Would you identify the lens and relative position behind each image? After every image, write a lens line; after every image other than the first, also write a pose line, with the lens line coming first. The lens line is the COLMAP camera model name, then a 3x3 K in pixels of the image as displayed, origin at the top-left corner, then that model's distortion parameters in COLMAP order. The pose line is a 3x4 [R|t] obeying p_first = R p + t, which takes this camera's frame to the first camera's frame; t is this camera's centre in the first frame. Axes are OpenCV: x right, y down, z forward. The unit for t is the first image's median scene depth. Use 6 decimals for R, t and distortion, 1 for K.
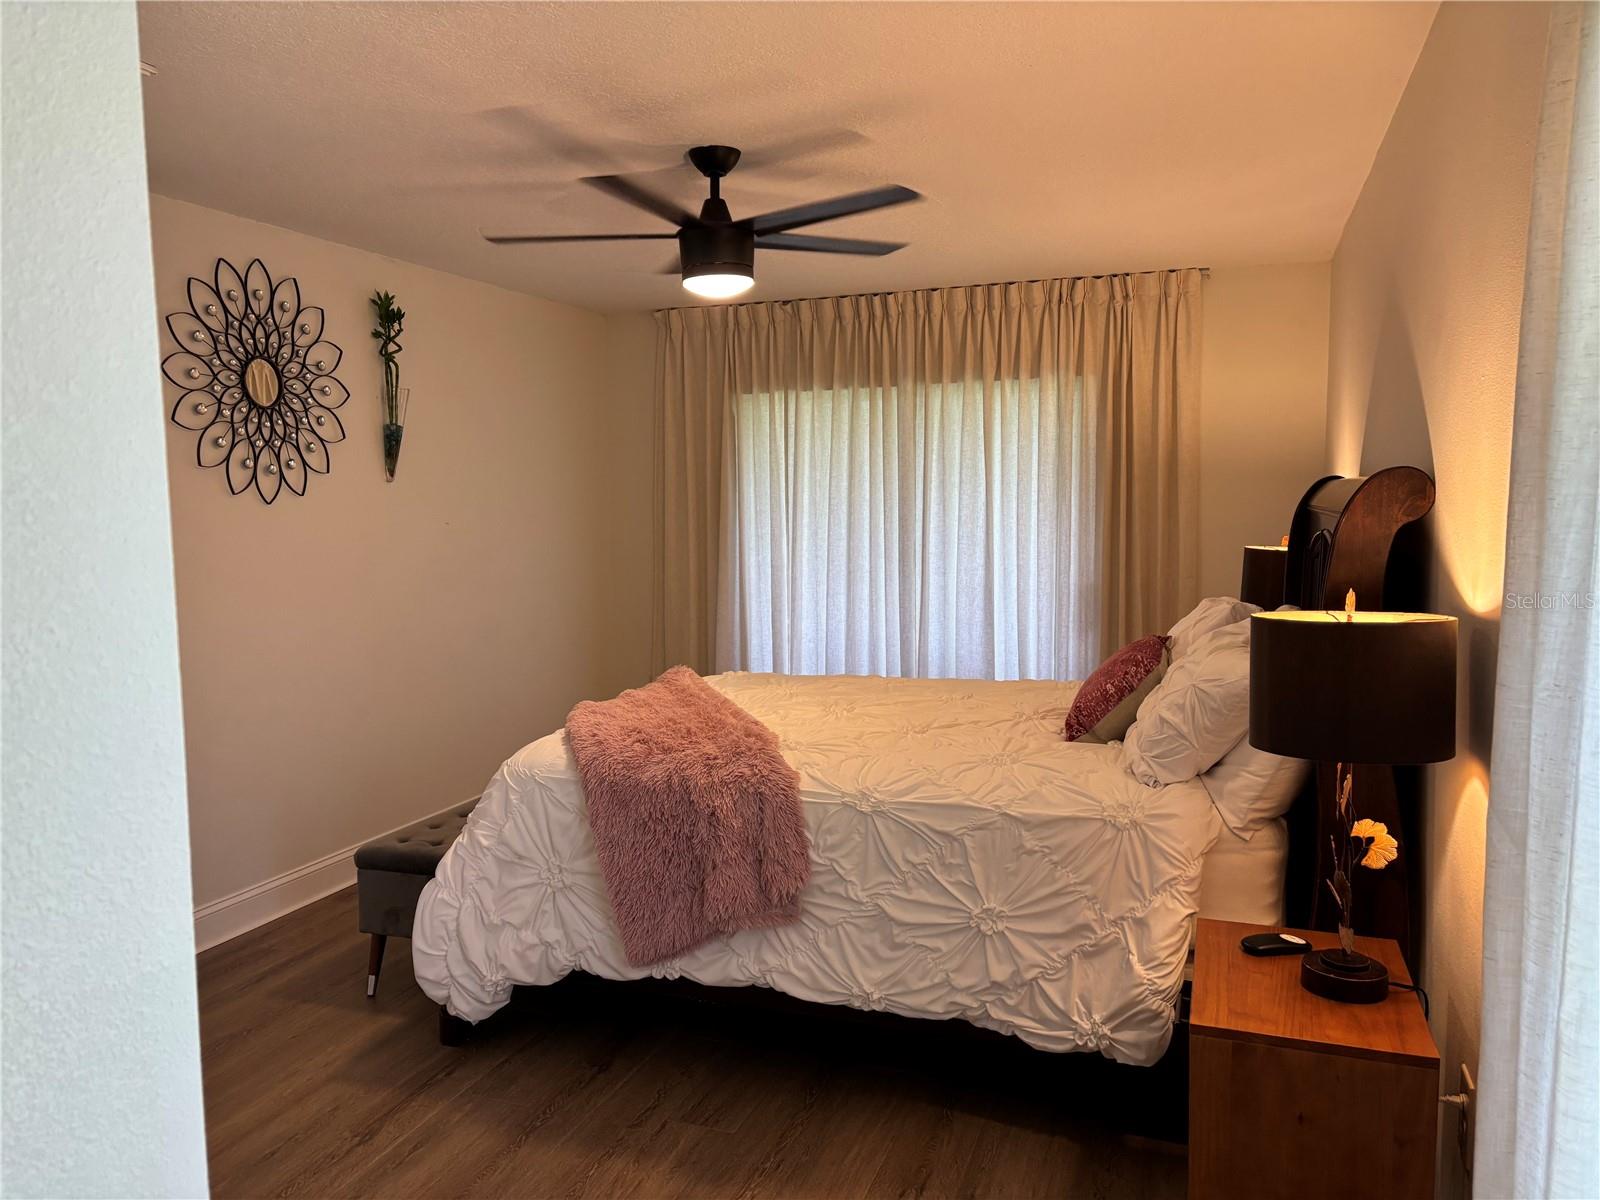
lens RADIAL K [[1206.0, 0, 806.9], [0, 1206.0, 607.0], [0, 0, 1]] dist [0.053231, -0.048028]
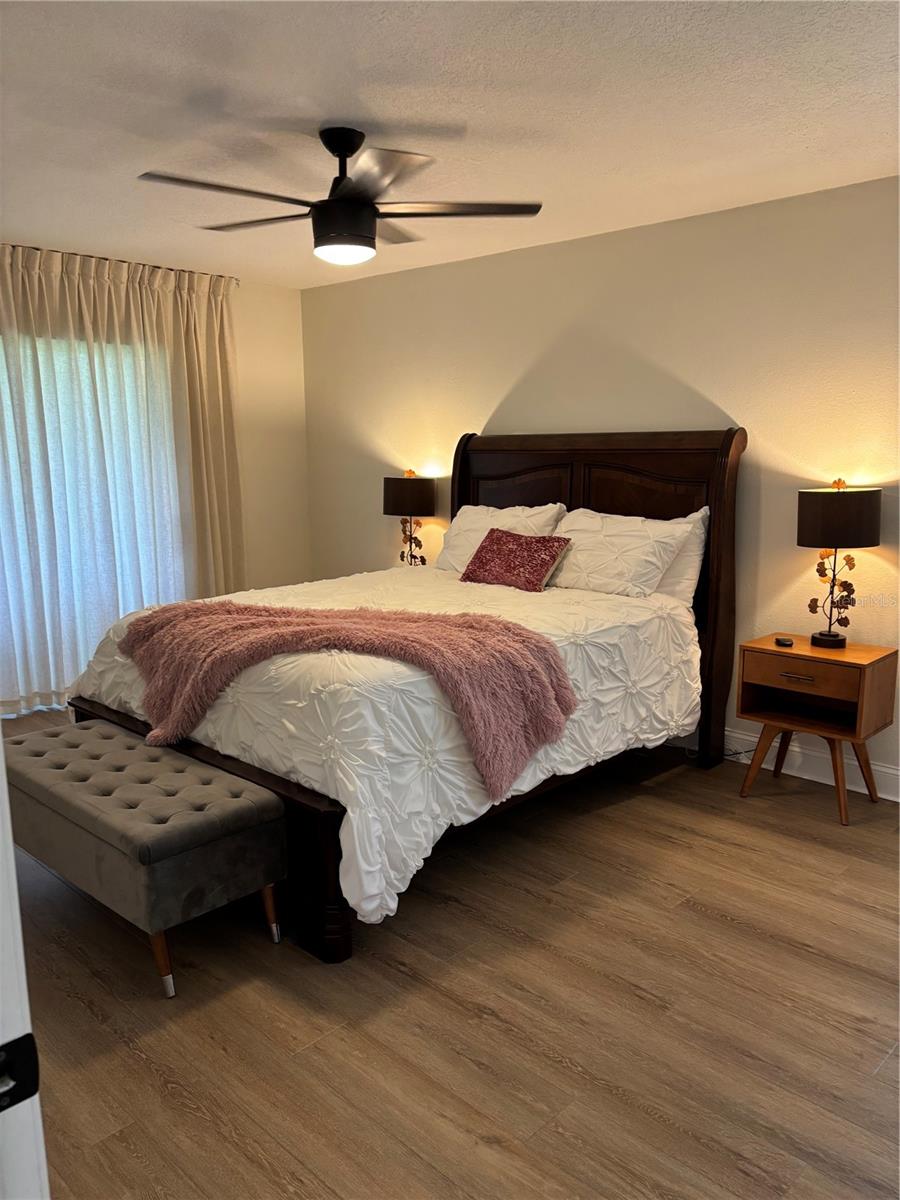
lens RADIAL K [[904.5, 0, 455.2], [0, 904.5, 597.1], [0, 0, 1]] dist [0.053231, -0.048028]
pose [[0.401871, -0.140485, 0.904855, -0.997605], [0.082522, 0.989697, 0.117007, -0.037244], [-0.911970, 0.027649, 0.409324, 0.626034]]
